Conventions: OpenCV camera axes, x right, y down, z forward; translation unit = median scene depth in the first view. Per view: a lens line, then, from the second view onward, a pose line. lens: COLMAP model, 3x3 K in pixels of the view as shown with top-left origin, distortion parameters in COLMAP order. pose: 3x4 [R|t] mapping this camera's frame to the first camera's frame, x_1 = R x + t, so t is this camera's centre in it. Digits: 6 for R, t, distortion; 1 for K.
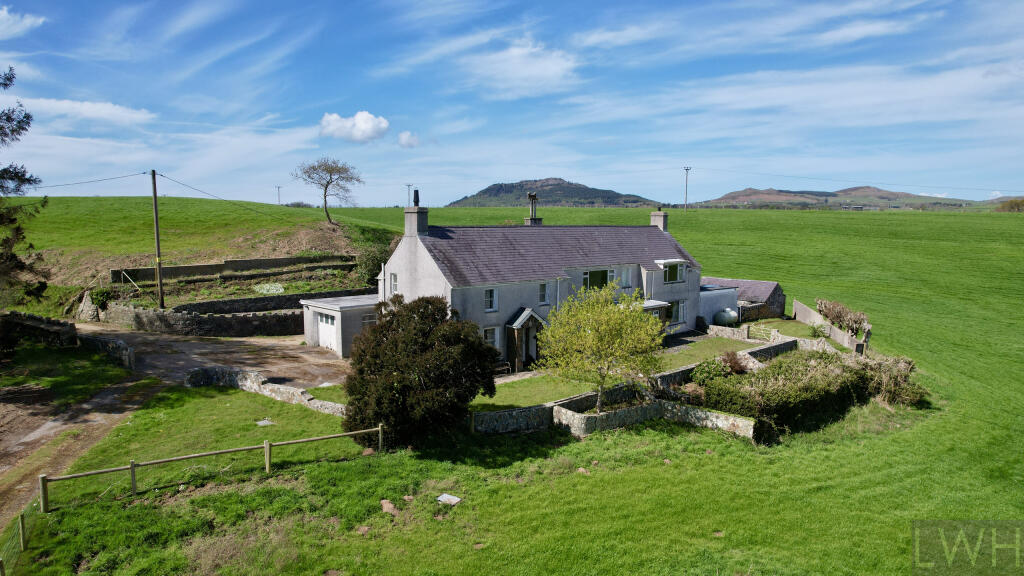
lens RADIAL K [[651.3, 0, 514.7], [0, 651.3, 292.3], [0, 0, 1]] dist [-0.075878, 0.064388]
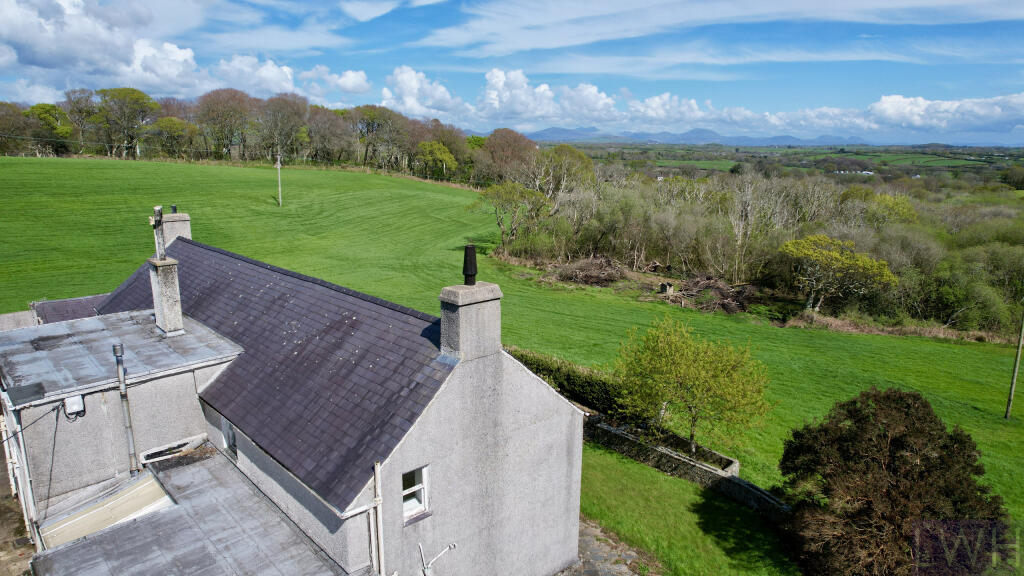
lens RADIAL K [[651.3, 0, 514.7], [0, 651.3, 292.3], [0, 0, 1]] dist [-0.075878, 0.064388]
pose [[-0.022579, -0.224303, 0.974258, -0.450686], [0.111579, 0.967852, 0.225414, -0.175692], [-0.993499, 0.113797, 0.003174, 0.786741]]
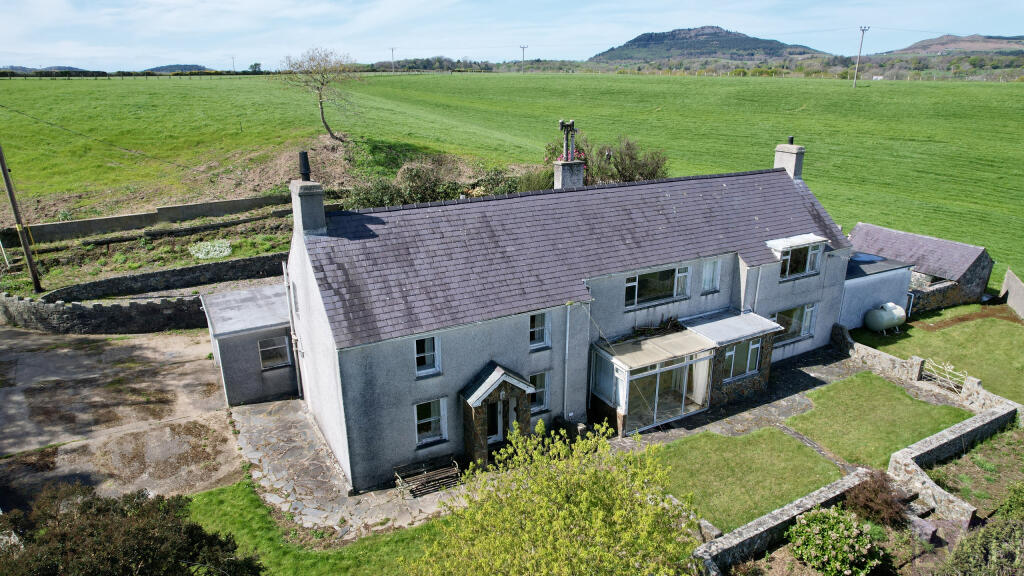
lens RADIAL K [[651.3, 0, 514.7], [0, 651.3, 292.3], [0, 0, 1]] dist [-0.075878, 0.064388]
pose [[0.976496, 0.064779, -0.205572, 0.118378], [-0.019106, 0.976028, 0.216803, -0.131891], [0.214689, -0.207780, 0.954325, 0.392359]]
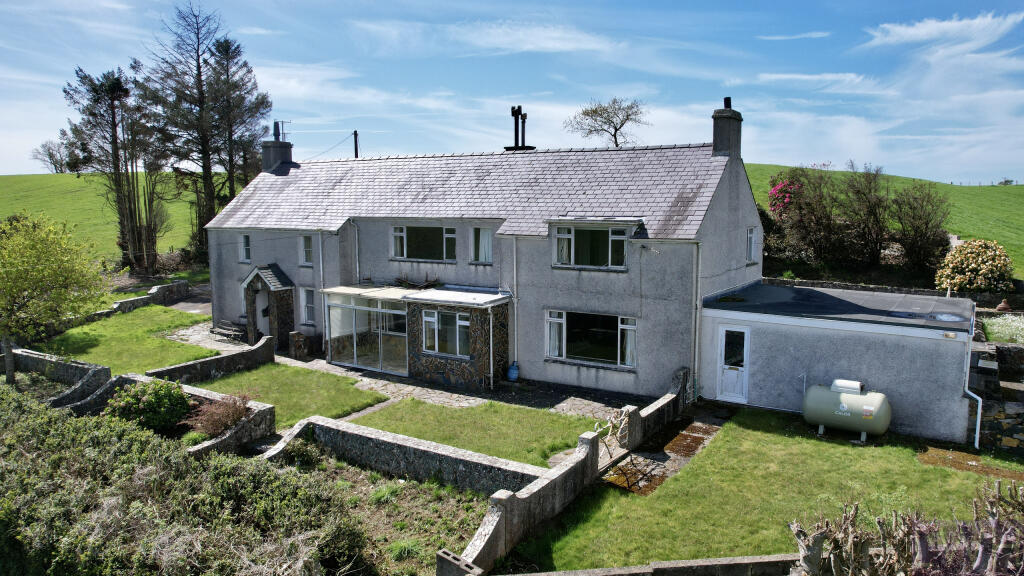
lens RADIAL K [[651.3, 0, 514.7], [0, 651.3, 292.3], [0, 0, 1]] dist [-0.075878, 0.064388]
pose [[0.302661, 0.127194, -0.944573, 0.663679], [-0.110488, 0.989056, 0.097782, -0.039094], [0.946672, 0.074769, 0.313402, 0.854084]]
